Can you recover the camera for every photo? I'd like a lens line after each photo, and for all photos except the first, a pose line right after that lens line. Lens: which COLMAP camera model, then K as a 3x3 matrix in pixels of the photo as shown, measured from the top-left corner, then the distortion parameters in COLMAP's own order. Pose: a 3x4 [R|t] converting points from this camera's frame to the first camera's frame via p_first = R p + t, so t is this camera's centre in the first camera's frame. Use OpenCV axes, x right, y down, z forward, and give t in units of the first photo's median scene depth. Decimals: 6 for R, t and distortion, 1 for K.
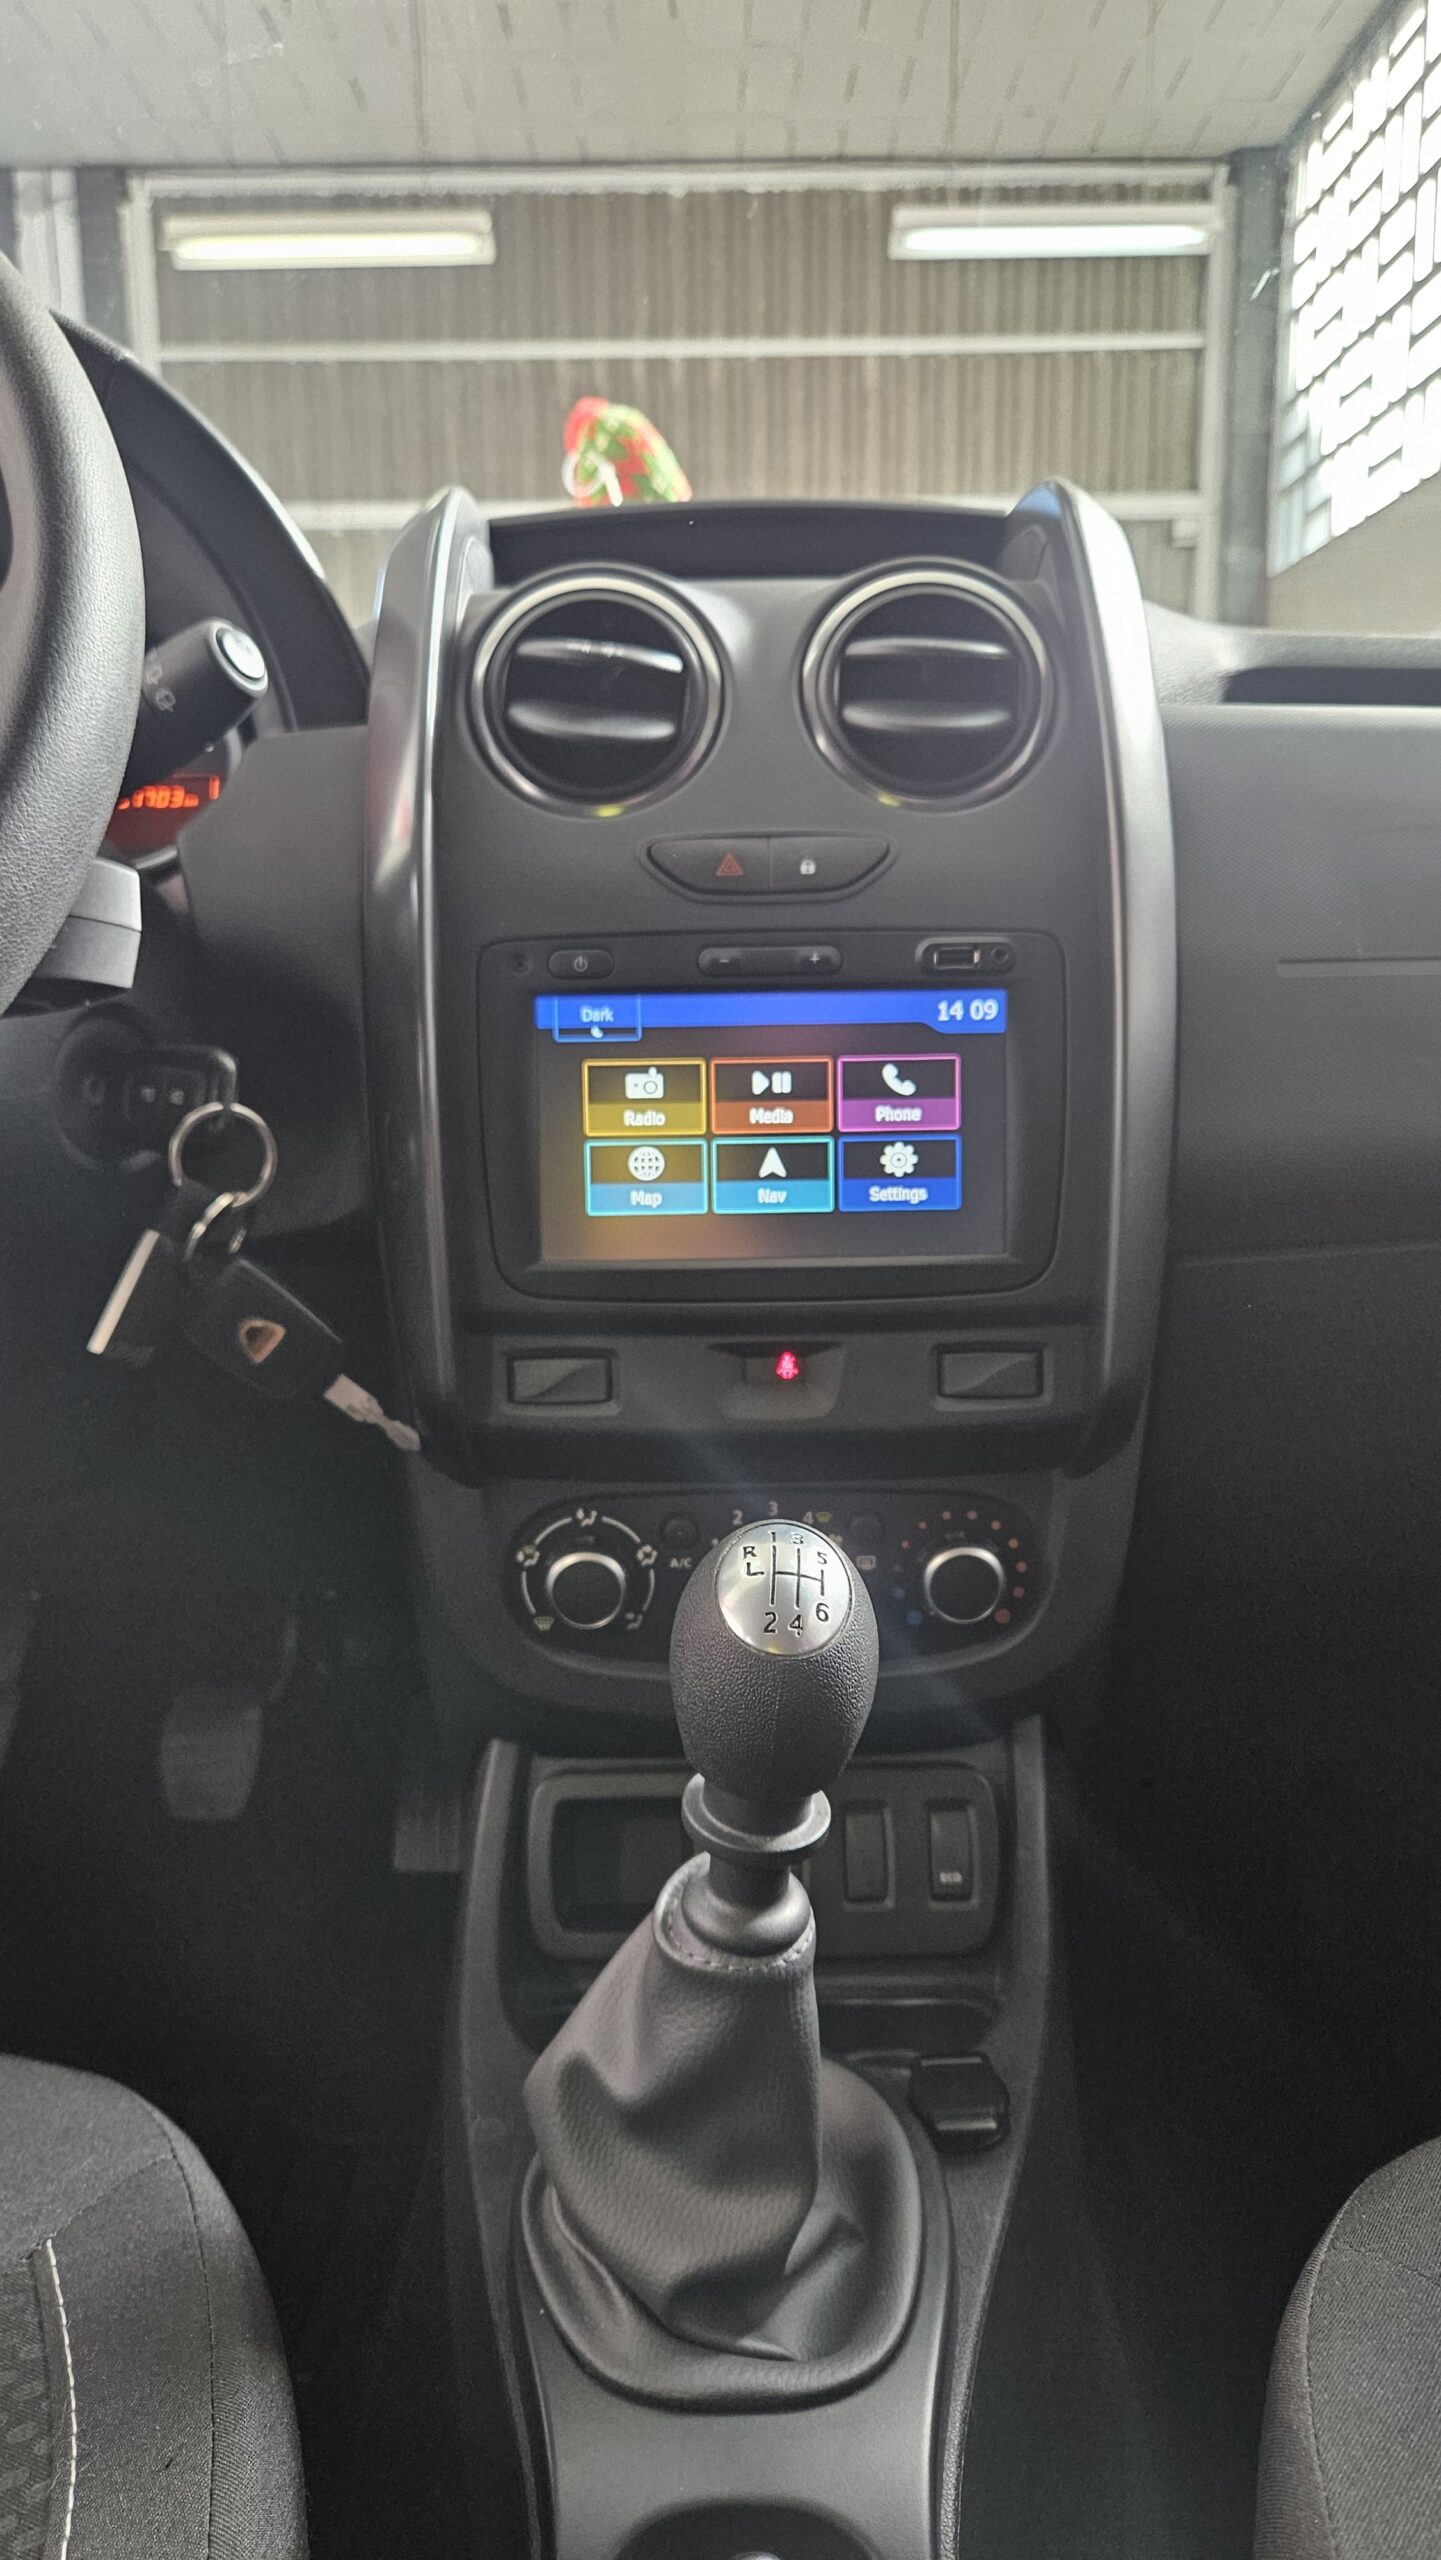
lens RADIAL K [[1724.3, 0, 681.8], [0, 1724.3, 1267.7], [0, 0, 1]] dist [0.006869, -0.000574]
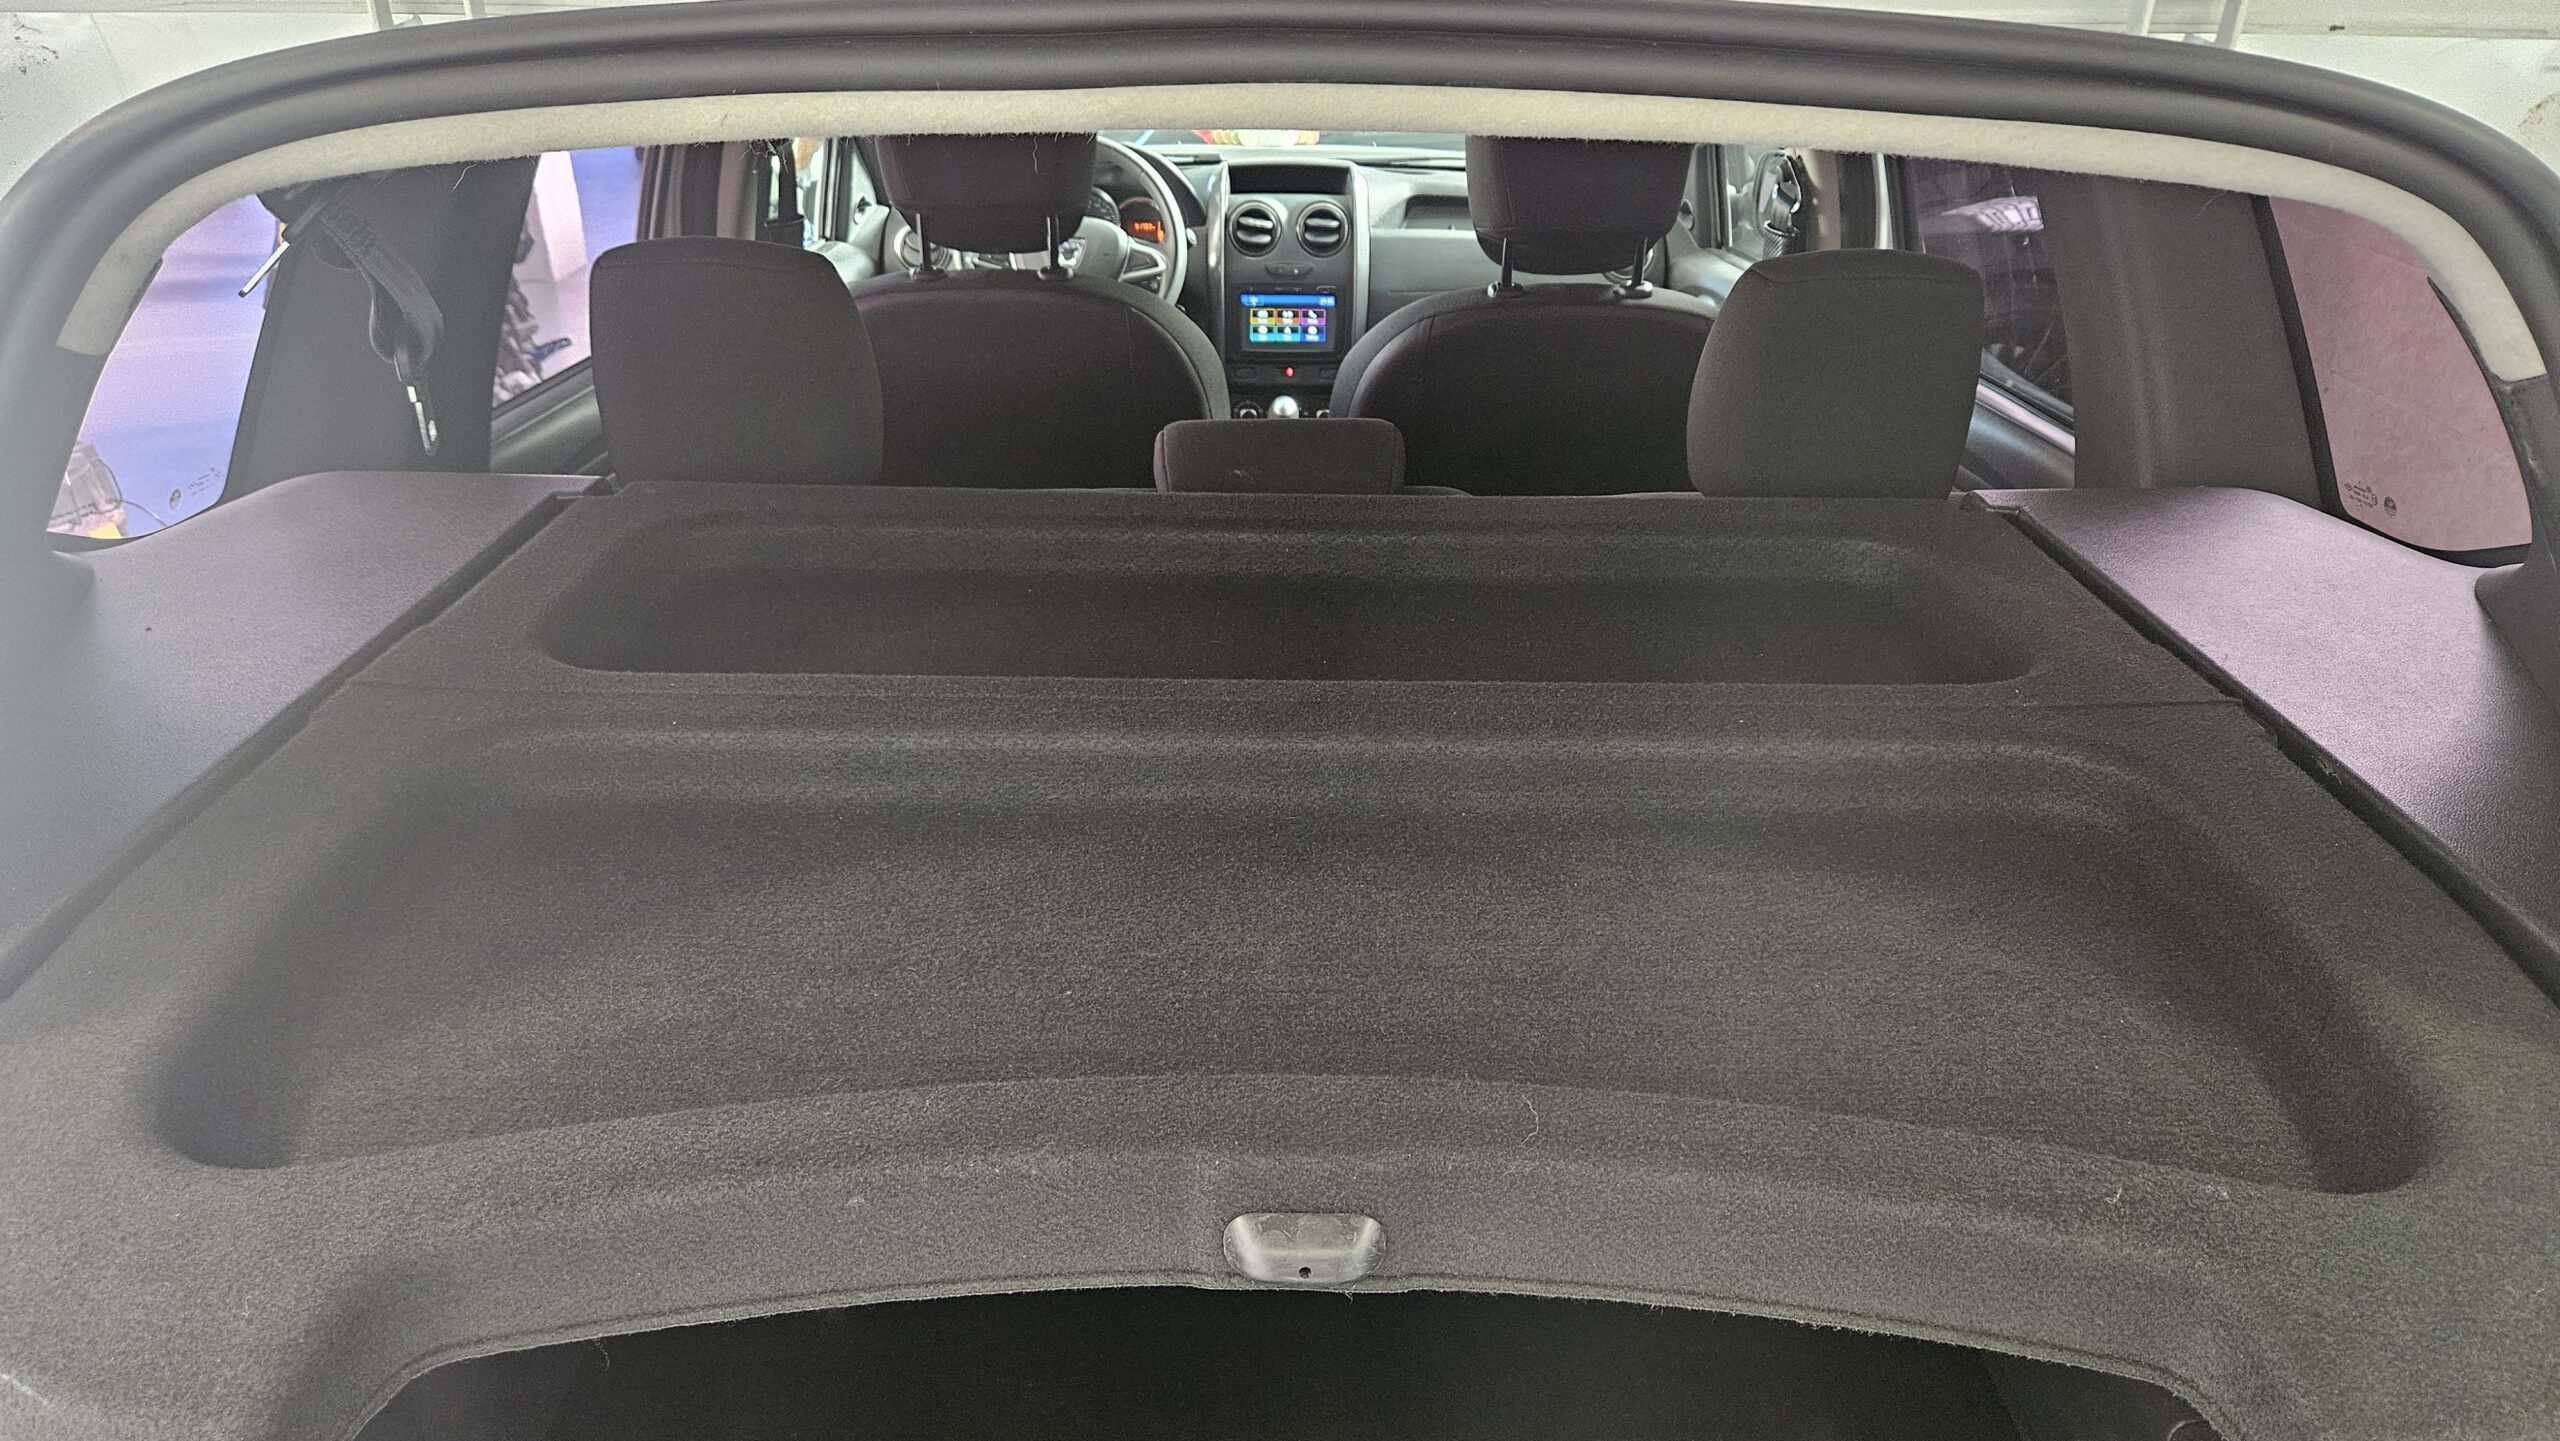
lens RADIAL K [[1583.7, 0, 1280.0], [0, 1583.7, 720.5], [0, 0, 1]] dist [0.022062, -0.000035]
pose [[0.999594, 0.025566, 0.012558, 0.000952], [-0.027854, 0.969562, 0.243257, -0.082824], [-0.005957, -0.243508, 0.969881, -3.836861]]
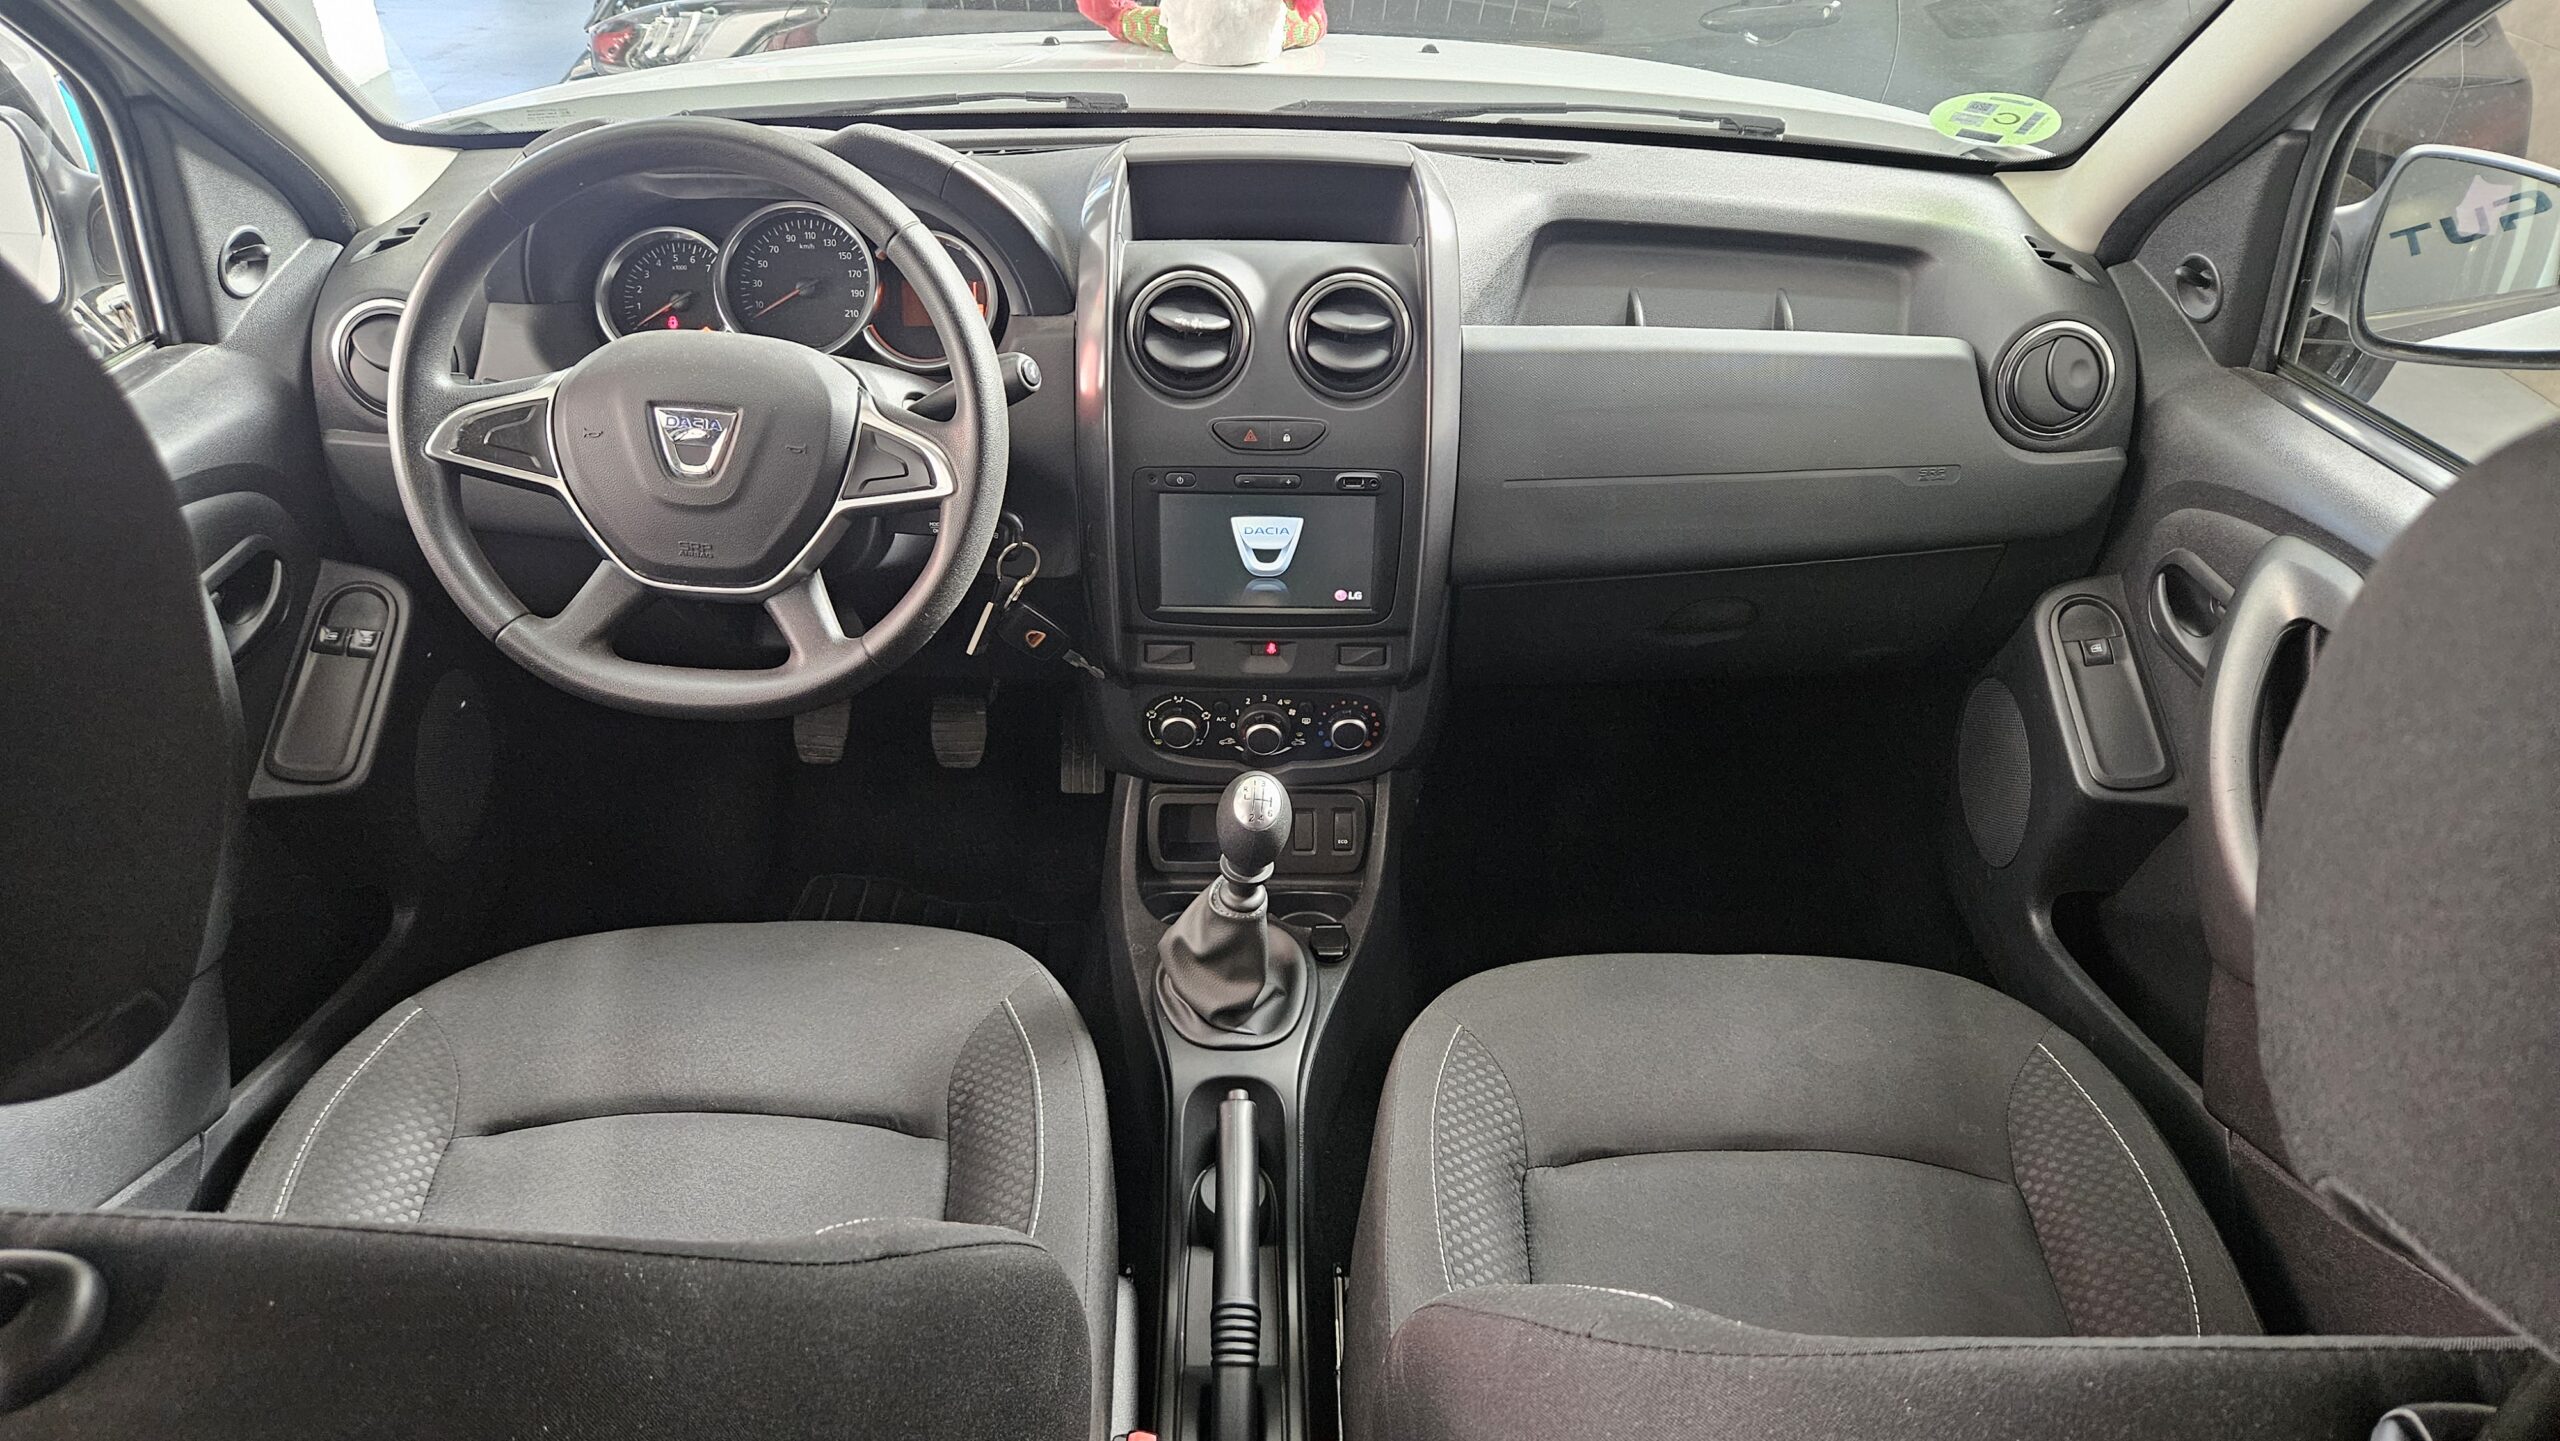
lens RADIAL K [[1583.7, 0, 1280.0], [0, 1583.7, 720.5], [0, 0, 1]] dist [0.022062, -0.000035]
pose [[0.999049, 0.020207, 0.038627, -0.004379], [-0.033278, 0.925882, 0.376345, -0.641249], [-0.028159, -0.377273, 0.925674, -0.943267]]
